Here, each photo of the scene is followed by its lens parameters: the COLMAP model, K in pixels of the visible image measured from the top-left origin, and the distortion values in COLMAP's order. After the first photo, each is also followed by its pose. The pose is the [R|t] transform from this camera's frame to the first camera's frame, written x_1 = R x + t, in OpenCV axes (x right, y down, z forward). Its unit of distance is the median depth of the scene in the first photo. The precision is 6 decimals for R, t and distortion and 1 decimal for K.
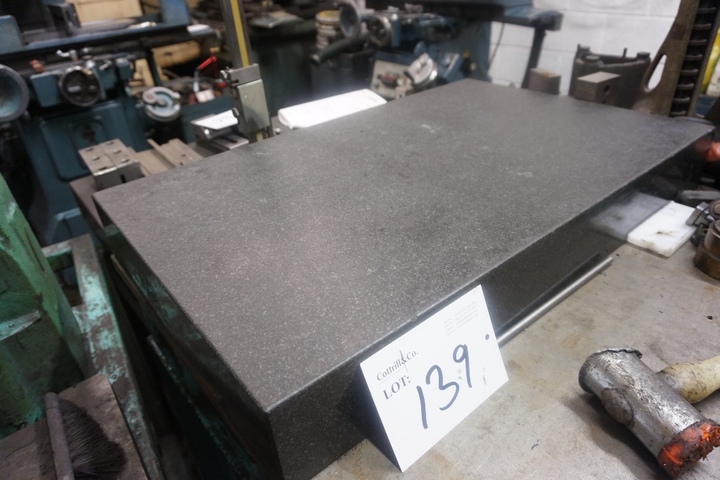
lens RADIAL K [[492.5, 0, 358.2], [0, 492.5, 241.7], [0, 0, 1]] dist [-0.008671, -0.001839]
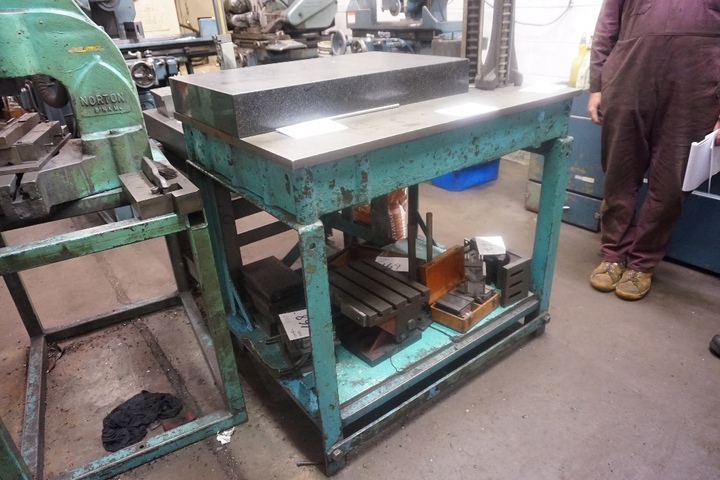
lens RADIAL K [[492.5, 0, 360.6], [0, 492.5, 238.5], [0, 0, 1]] dist [-0.008671, -0.001839]
pose [[0.998979, 0.032178, -0.031708, 0.135732], [-0.035123, 0.994647, -0.097178, 0.269770], [0.028411, 0.098193, 0.994762, -0.364124]]
